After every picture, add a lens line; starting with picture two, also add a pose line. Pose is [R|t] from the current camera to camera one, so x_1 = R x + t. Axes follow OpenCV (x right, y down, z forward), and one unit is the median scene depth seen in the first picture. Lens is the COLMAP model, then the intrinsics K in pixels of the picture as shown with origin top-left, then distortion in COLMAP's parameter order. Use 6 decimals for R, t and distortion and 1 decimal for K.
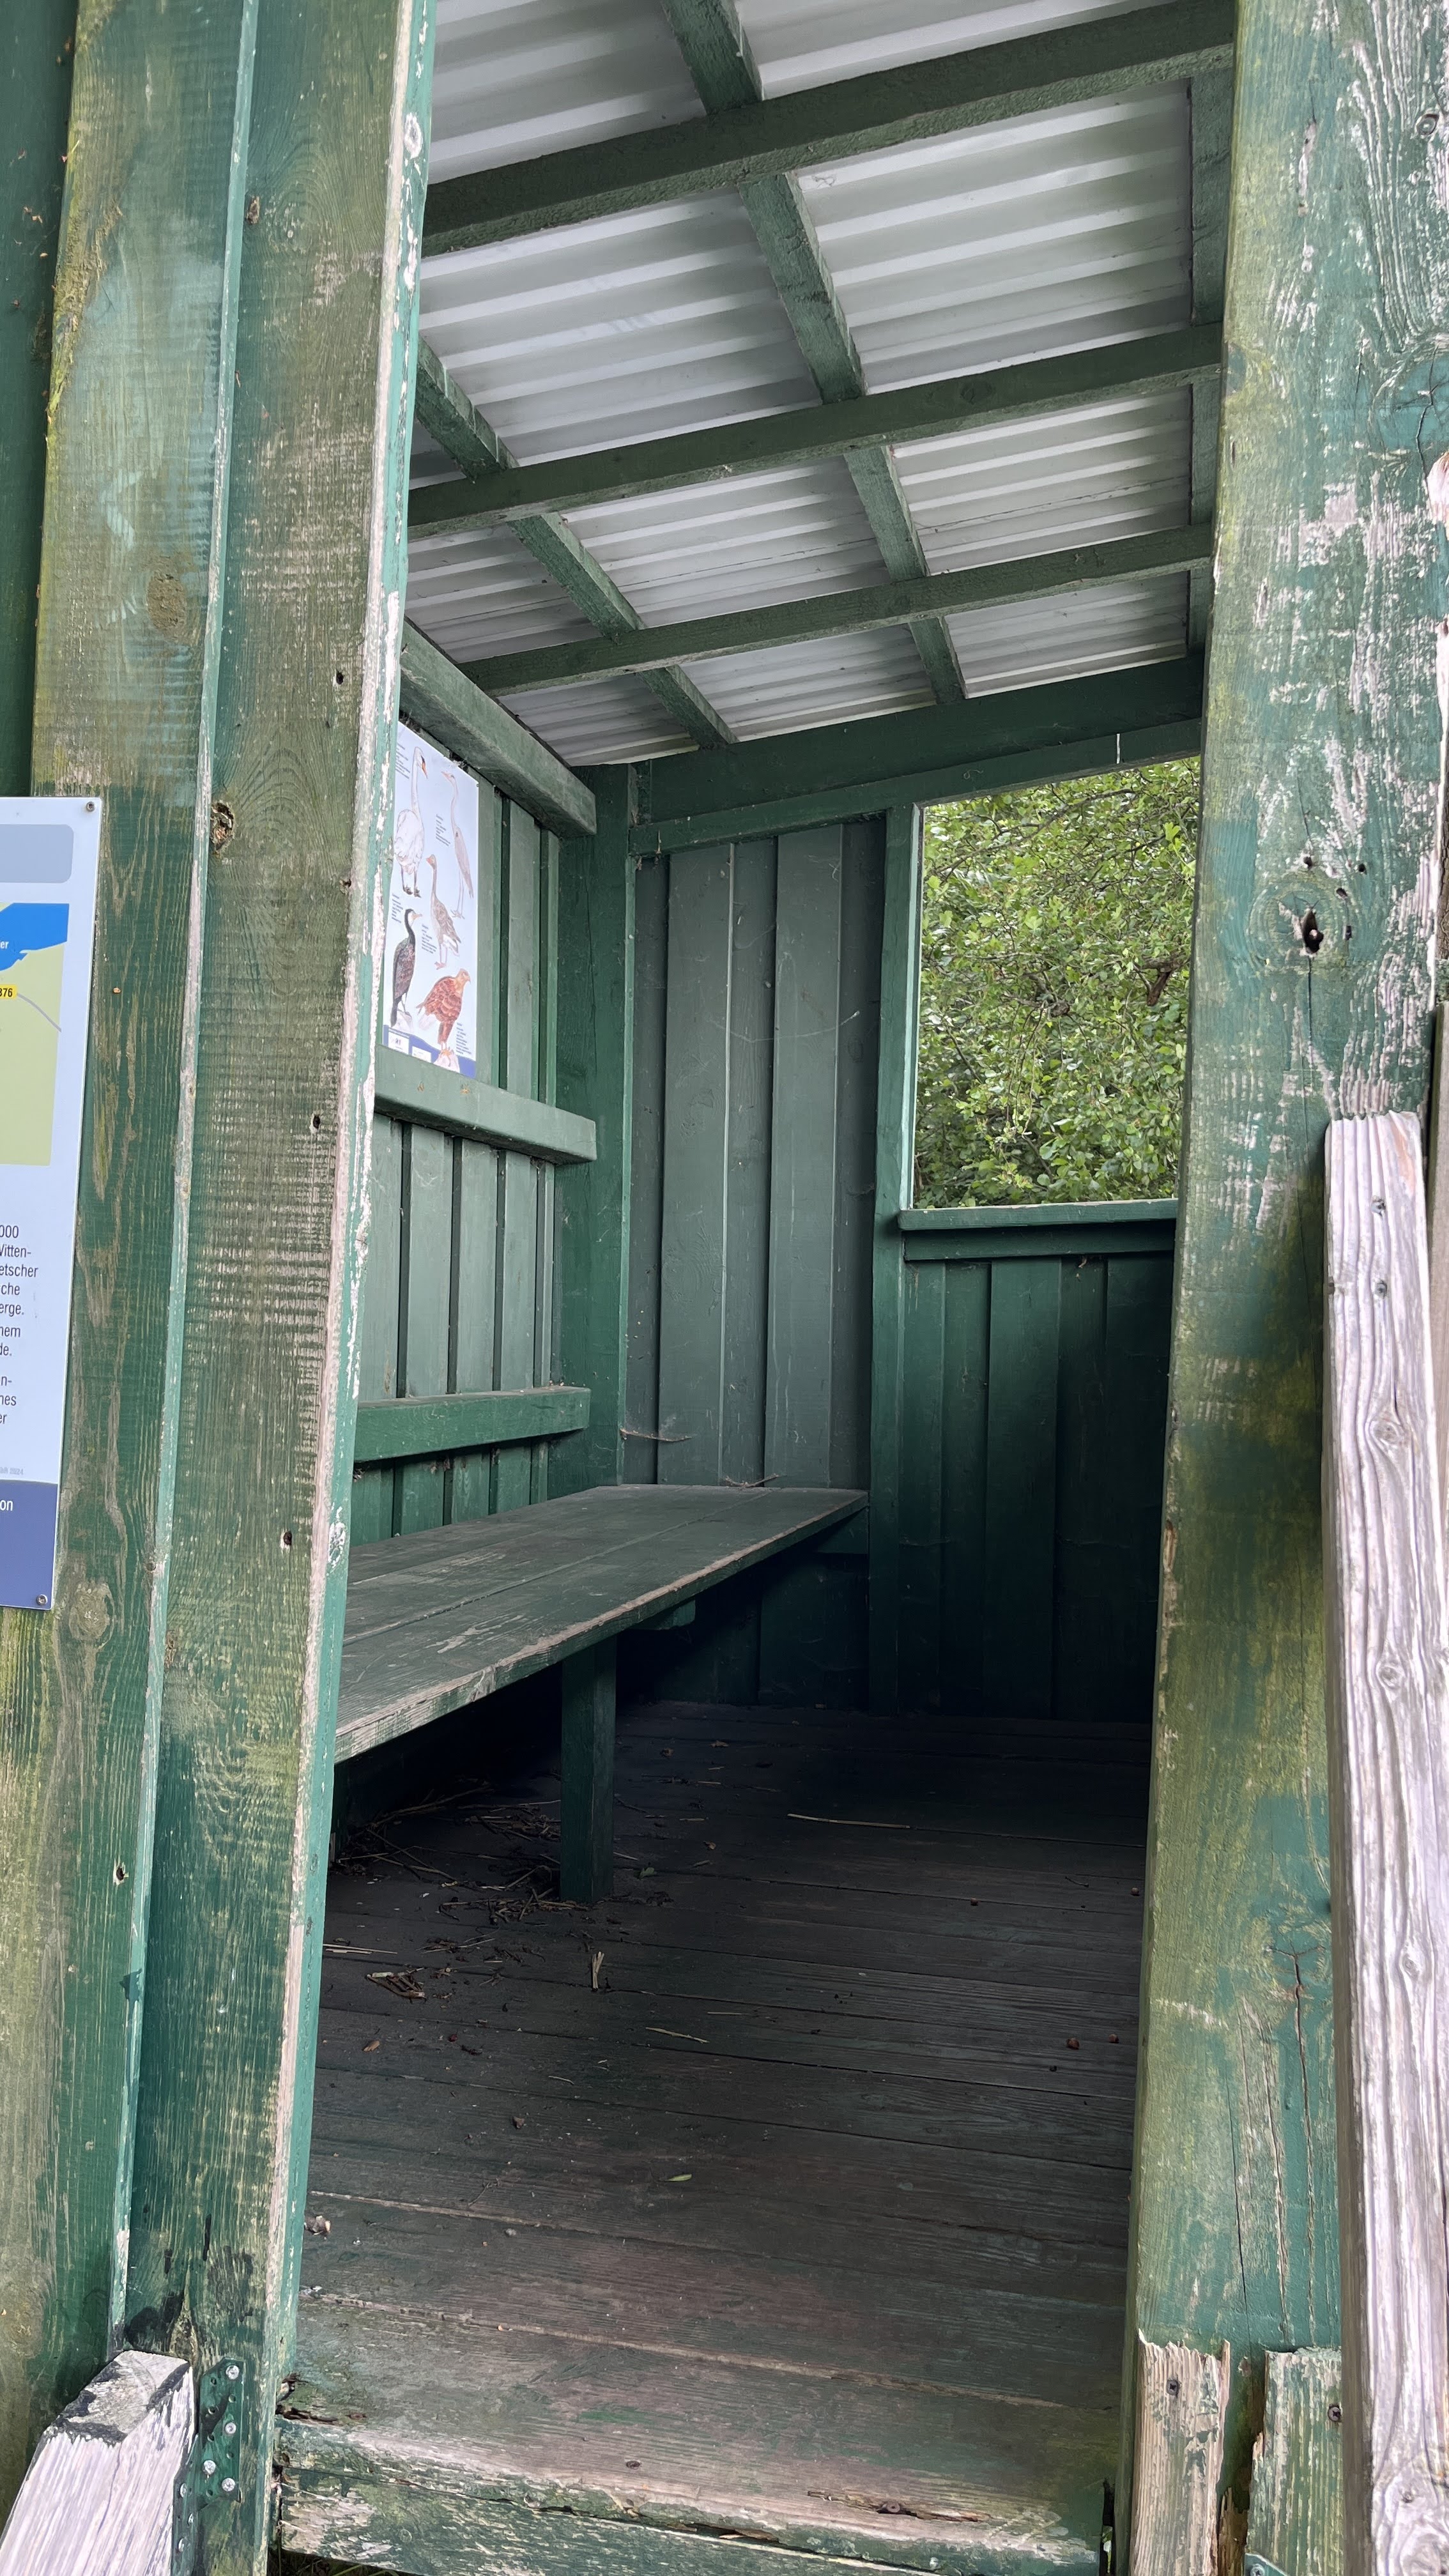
lens RADIAL K [[1929.5, 0, 731.8], [0, 1929.5, 1282.5], [0, 0, 1]] dist [0.035828, -0.073802]
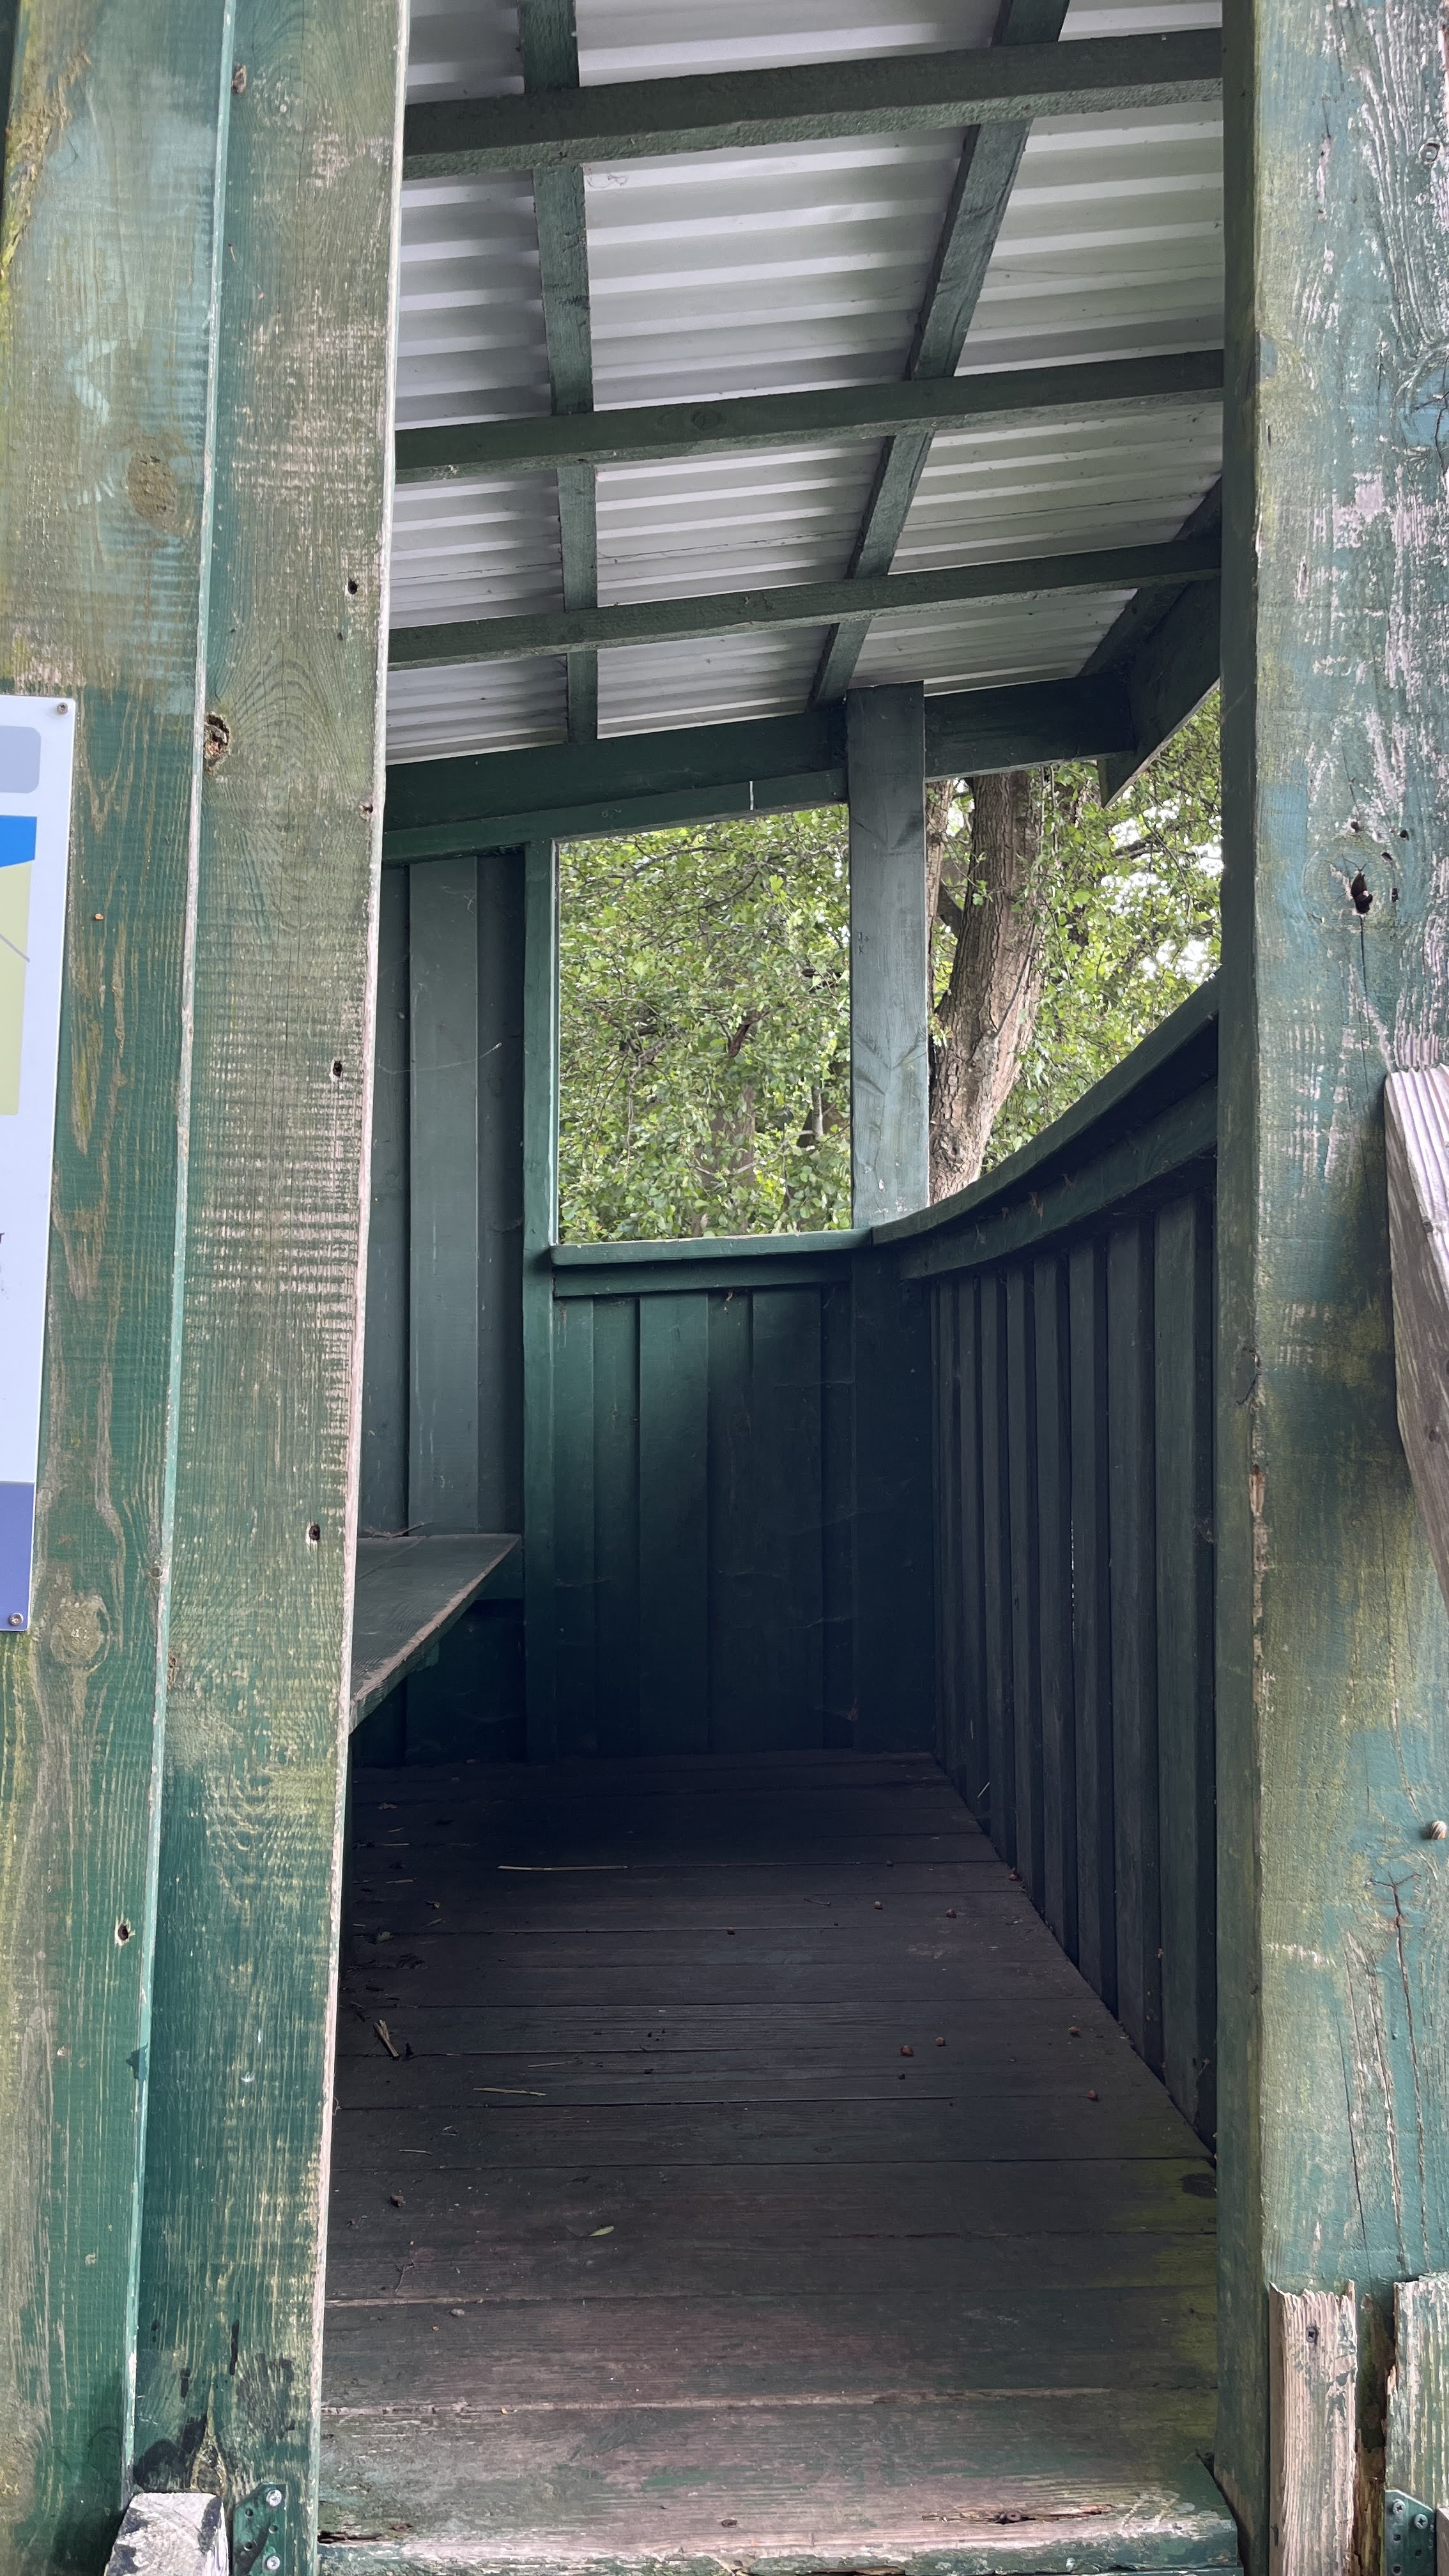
lens RADIAL K [[1929.5, 0, 722.2], [0, 1929.5, 1273.1], [0, 0, 1]] dist [0.035828, -0.073802]
pose [[0.963999, -0.010350, 0.265706, -0.283453], [0.021301, 0.999037, -0.038363, 0.050921], [-0.265053, 0.042642, 0.963291, 0.087565]]
